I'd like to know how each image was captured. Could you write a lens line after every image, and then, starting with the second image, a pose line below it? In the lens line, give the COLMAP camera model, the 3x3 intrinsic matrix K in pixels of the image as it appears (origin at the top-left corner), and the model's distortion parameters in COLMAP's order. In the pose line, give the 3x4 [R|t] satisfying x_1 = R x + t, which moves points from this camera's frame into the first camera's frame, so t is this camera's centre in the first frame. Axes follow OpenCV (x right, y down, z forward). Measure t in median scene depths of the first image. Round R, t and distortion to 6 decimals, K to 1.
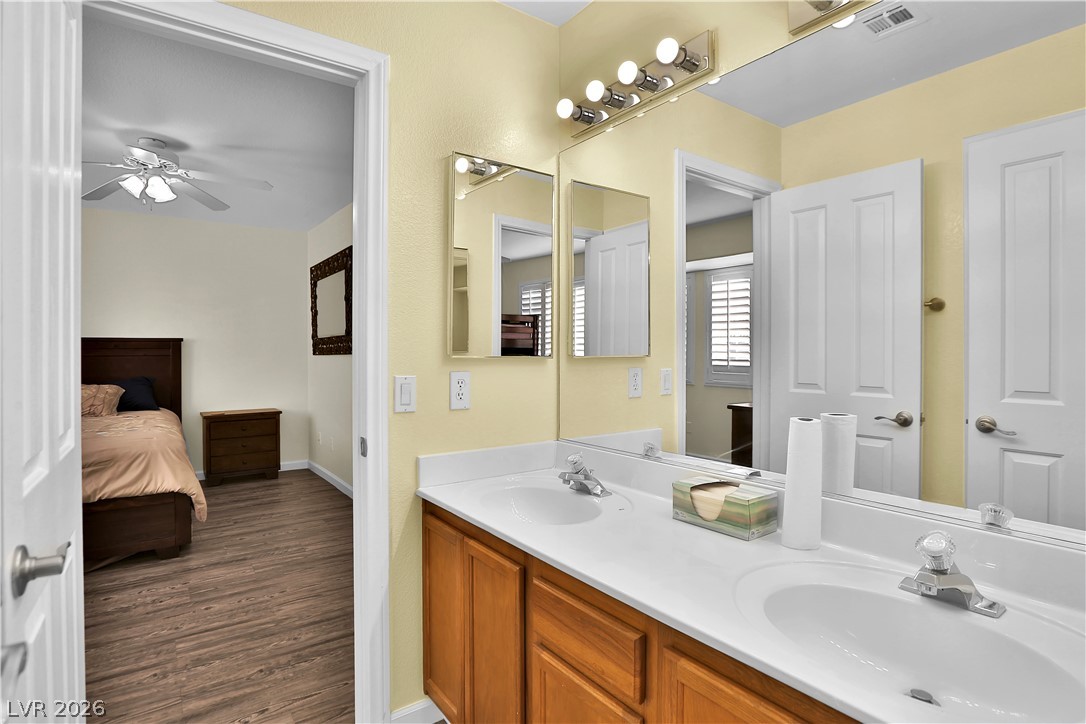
lens RADIAL K [[548.4, 0, 548.0], [0, 548.4, 350.3], [0, 0, 1]] dist [-0.047930, 0.017046]
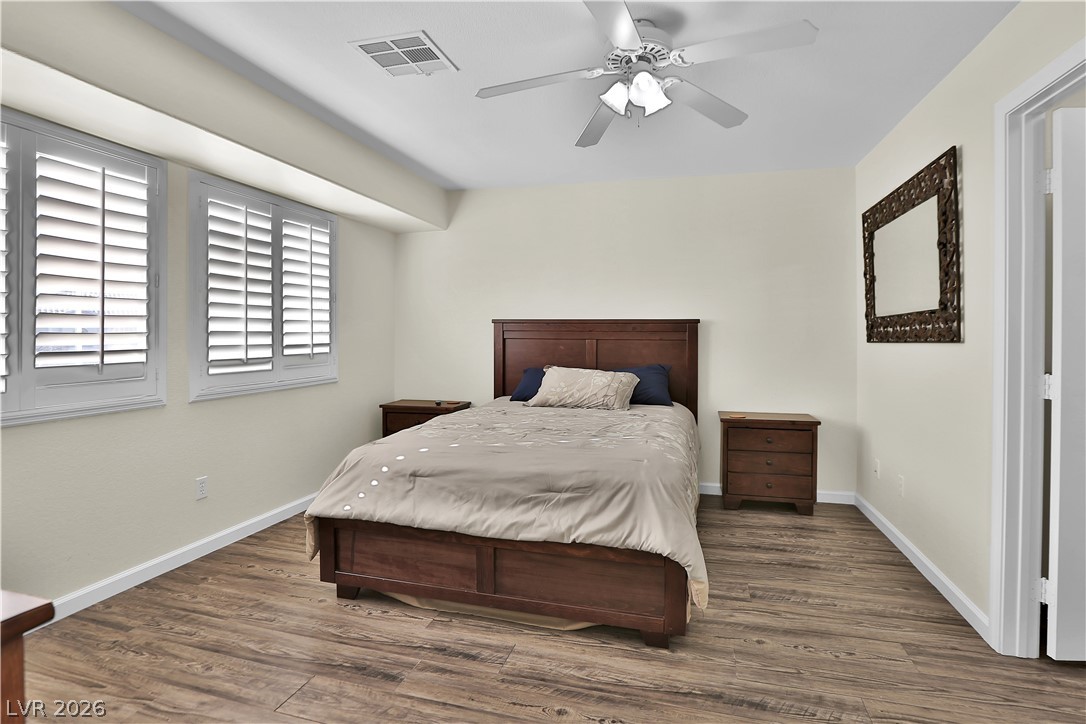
lens RADIAL K [[548.4, 0, 547.8], [0, 548.4, 331.2], [0, 0, 1]] dist [-0.047930, 0.017046]
pose [[0.621713, 0.001759, -0.783243, -0.193310], [-0.007170, 0.999968, -0.003446, 0.000030], [0.783212, 0.007758, 0.621706, 0.343727]]
